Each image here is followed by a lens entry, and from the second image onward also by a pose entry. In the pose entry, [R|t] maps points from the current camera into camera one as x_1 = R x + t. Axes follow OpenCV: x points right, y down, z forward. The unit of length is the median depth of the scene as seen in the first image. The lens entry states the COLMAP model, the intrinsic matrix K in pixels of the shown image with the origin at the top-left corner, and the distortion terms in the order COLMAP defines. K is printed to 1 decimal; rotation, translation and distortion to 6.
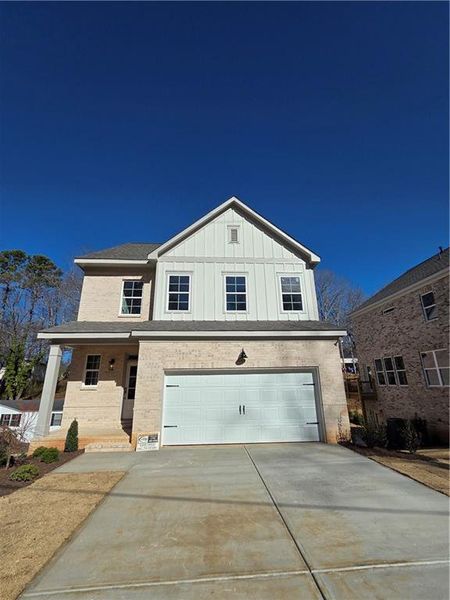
lens RADIAL K [[266.3, 0, 222.9], [0, 266.3, 297.2], [0, 0, 1]] dist [0.000718, -0.000134]
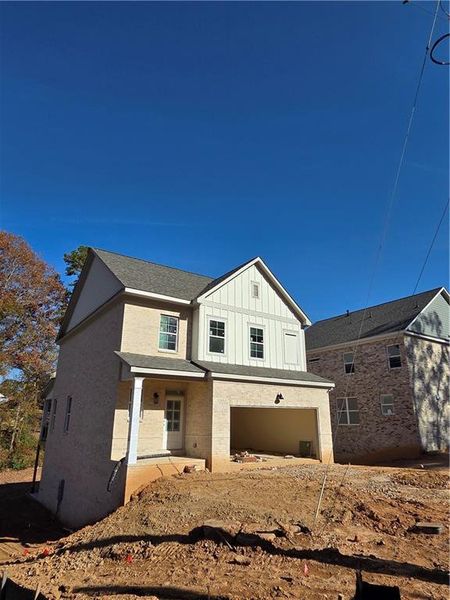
lens RADIAL K [[369.6, 0, 227.9], [0, 369.6, 298.1], [0, 0, 1]] dist [-0.034141, -0.004754]
pose [[0.857832, 0.179757, 0.481467, -0.883382], [-0.169531, 0.983373, -0.065091, -0.081157], [-0.485163, -0.025786, 0.874044, -0.364651]]
